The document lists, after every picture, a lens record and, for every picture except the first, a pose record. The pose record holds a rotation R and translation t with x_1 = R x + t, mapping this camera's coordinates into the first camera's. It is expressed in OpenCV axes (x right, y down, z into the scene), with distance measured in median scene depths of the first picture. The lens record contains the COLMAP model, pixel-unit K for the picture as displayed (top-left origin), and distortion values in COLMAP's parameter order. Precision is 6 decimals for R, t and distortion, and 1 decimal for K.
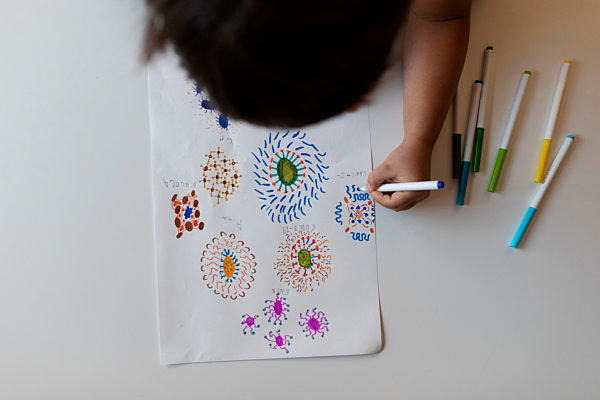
lens RADIAL K [[584.4, 0, 300.4], [0, 584.4, 199.4], [0, 0, 1]] dist [-0.003874, 0.000000]
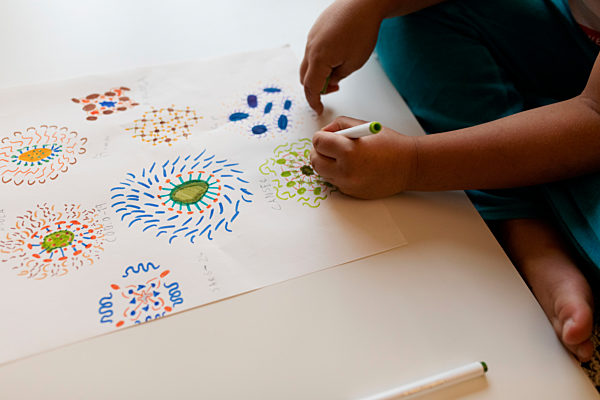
lens RADIAL K [[584.4, 0, 298.8], [0, 584.4, 200.0], [0, 0, 1]] dist [-0.003874, 0.000000]
pose [[0.322314, 0.756954, -0.568449, 0.412960], [-0.943159, 0.205389, -0.261278, 0.012714], [-0.081022, 0.620352, 0.780128, 0.464802]]
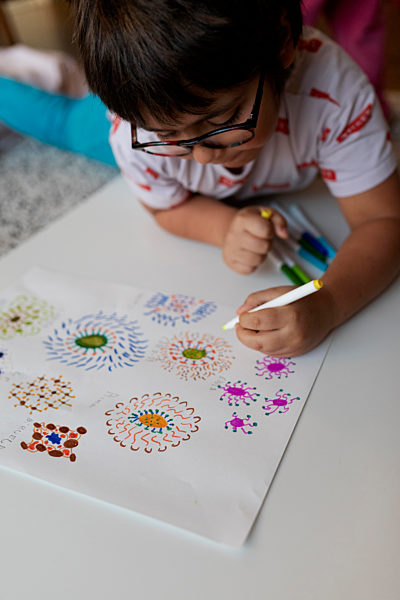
lens RADIAL K [[584.4, 0, 200.5], [0, 584.4, 300.0], [0, 0, 1]] dist [-0.003874, 0.000000]
pose [[0.459372, -0.532902, 0.710628, -0.511208], [0.885847, 0.216121, -0.410568, 0.417827], [0.065211, 0.818112, 0.571350, 0.489387]]
